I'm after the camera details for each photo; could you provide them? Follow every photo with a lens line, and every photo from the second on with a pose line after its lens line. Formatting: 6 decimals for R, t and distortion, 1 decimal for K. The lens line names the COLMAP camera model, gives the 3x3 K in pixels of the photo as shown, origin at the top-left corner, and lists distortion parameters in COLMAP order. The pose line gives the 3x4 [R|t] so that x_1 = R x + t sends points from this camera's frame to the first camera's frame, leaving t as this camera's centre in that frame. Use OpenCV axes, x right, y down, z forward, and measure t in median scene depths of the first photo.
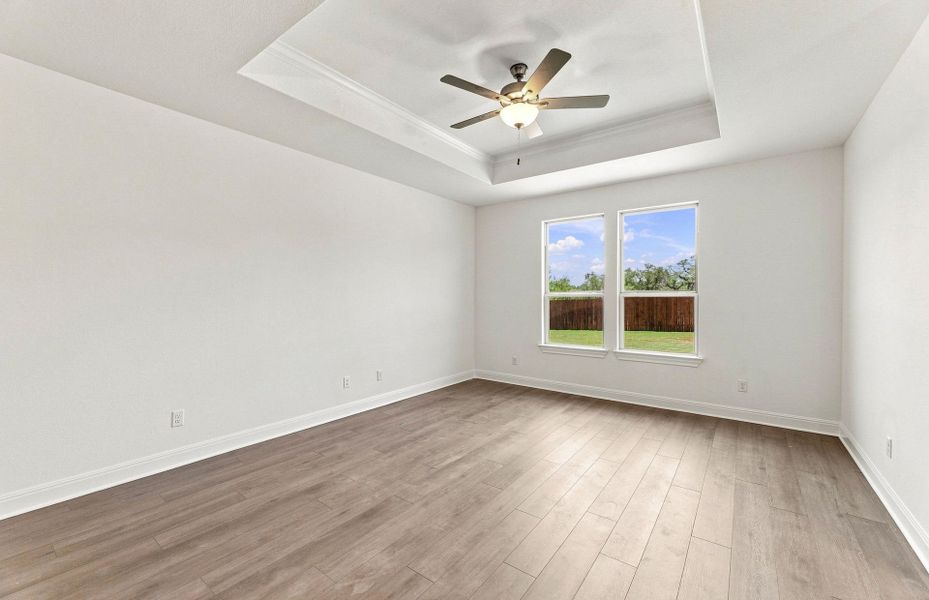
lens RADIAL K [[377.2, 0, 463.0], [0, 377.2, 298.4], [0, 0, 1]] dist [-0.002888, 0.000191]
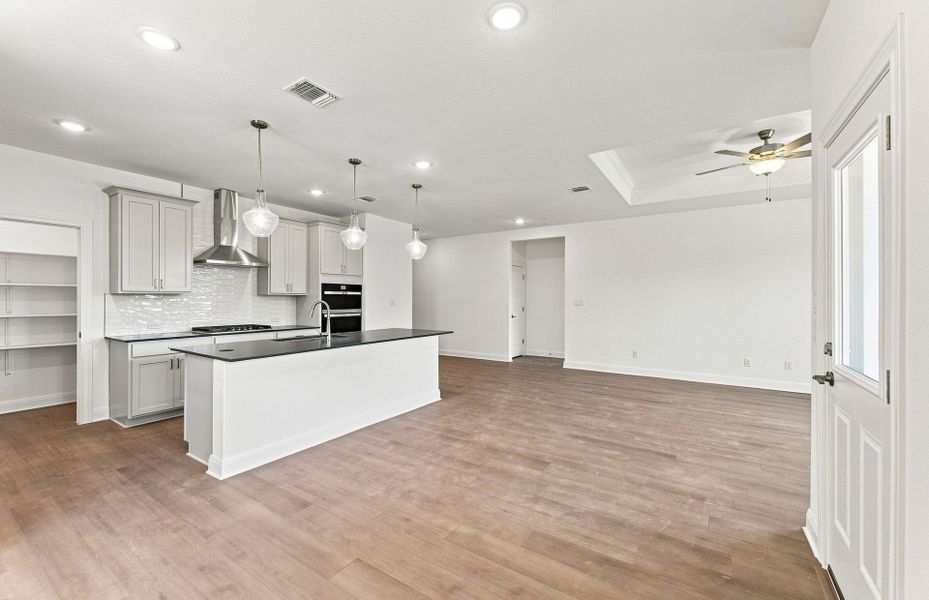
lens RADIAL K [[377.2, 0, 463.0], [0, 377.2, 298.4], [0, 0, 1]] dist [-0.002888, 0.000191]
pose [[0.060790, -0.000776, -0.998150, 0.933713], [-0.007159, 0.999974, -0.001213, 0.001513], [0.998125, 0.007220, 0.060782, -0.109054]]
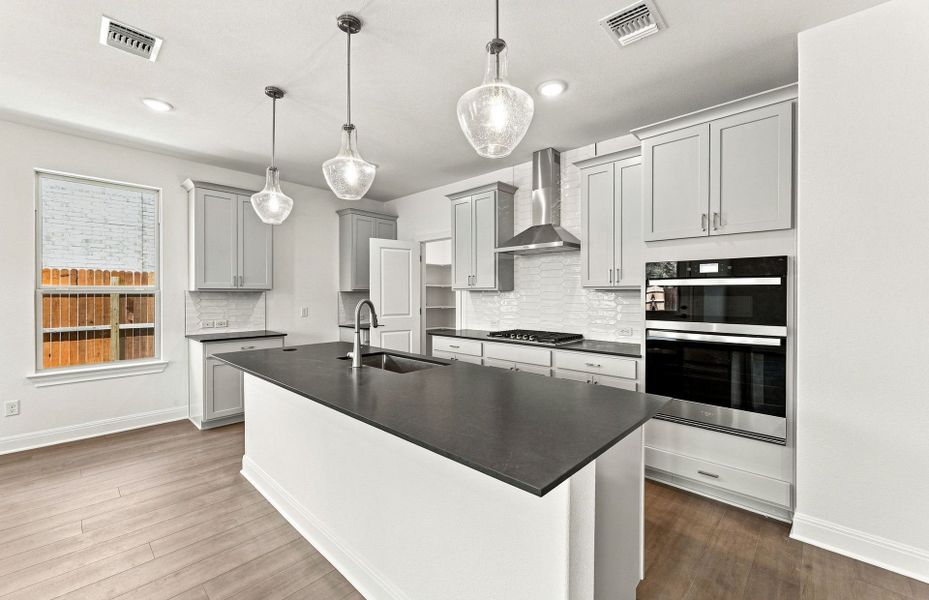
lens RADIAL K [[387.0, 0, 468.2], [0, 387.0, 301.3], [0, 0, 1]] dist [-0.002368, -0.000095]
pose [[-0.993228, -0.004946, 0.116078, -0.173974], [-0.002706, 0.999807, 0.019447, 0.001507], [-0.116152, 0.019002, -0.993050, 0.142513]]
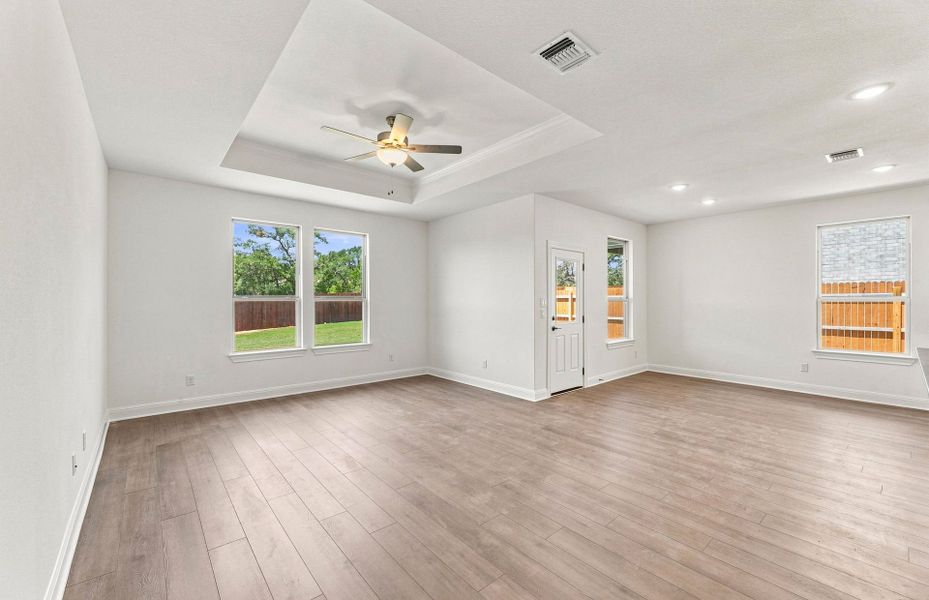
lens RADIAL K [[373.2, 0, 462.4], [0, 373.2, 299.8], [0, 0, 1]] dist [0.000194, 0.000190]
pose [[0.222600, 0.000232, 0.974910, -0.653297], [0.003375, 0.999994, -0.001009, -0.005403], [-0.974904, 0.003515, 0.222598, 0.325544]]
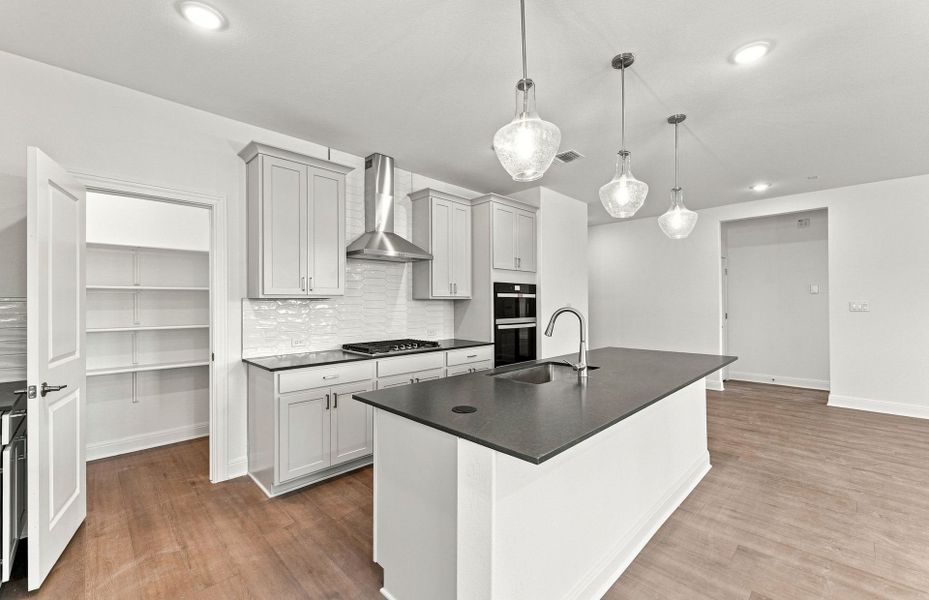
lens RADIAL K [[387.0, 0, 468.2], [0, 387.0, 301.3], [0, 0, 1]] dist [-0.002368, -0.000095]
pose [[-0.144583, -0.001771, -0.989491, 0.572098], [-0.000506, 0.999998, -0.001716, 0.000326], [0.989492, 0.000253, -0.144584, -0.440141]]
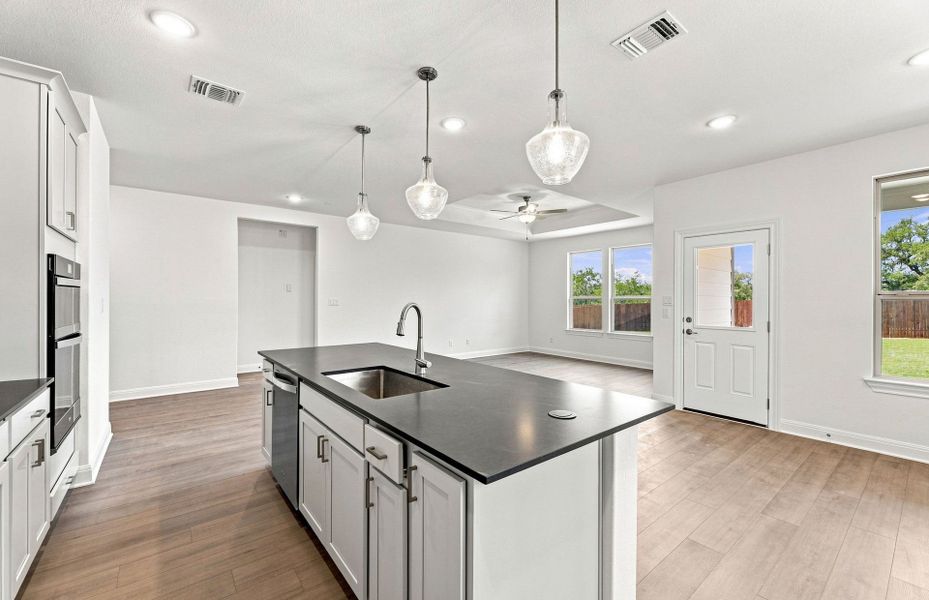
lens RADIAL K [[377.2, 0, 463.0], [0, 377.2, 298.4], [0, 0, 1]] dist [-0.002888, 0.000191]
pose [[0.966824, 0.003825, -0.255414, 0.227537], [-0.005747, 0.999961, -0.006780, 0.005932], [0.255378, 0.008023, 0.966808, -0.816331]]
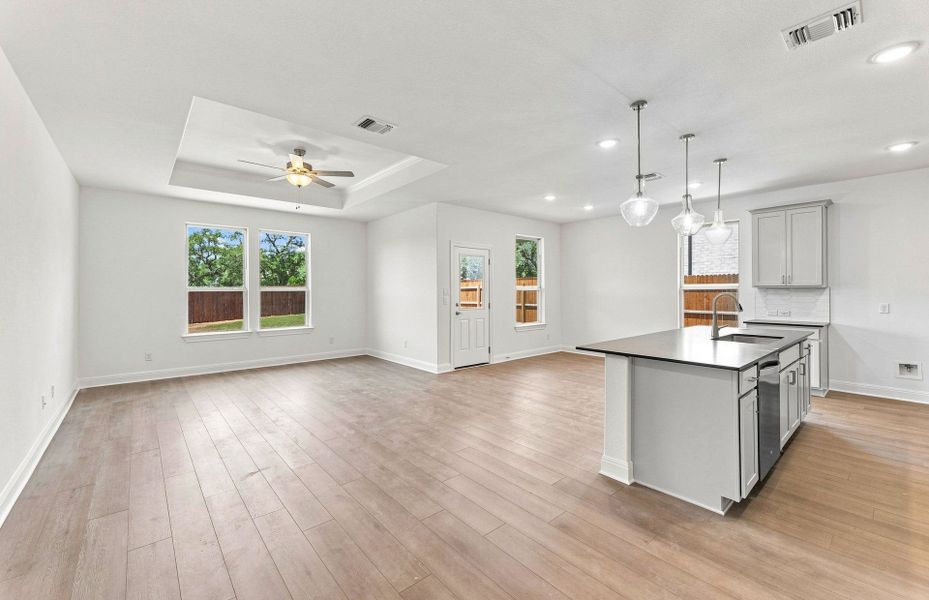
lens RADIAL K [[377.1, 0, 465.0], [0, 377.1, 285.9], [0, 0, 1]] dist [-0.000221, 0.000423]
pose [[0.212206, 0.010544, 0.977168, -0.831986], [0.006709, 0.999903, -0.012246, -0.001322], [-0.977202, 0.009155, 0.212115, -0.023394]]
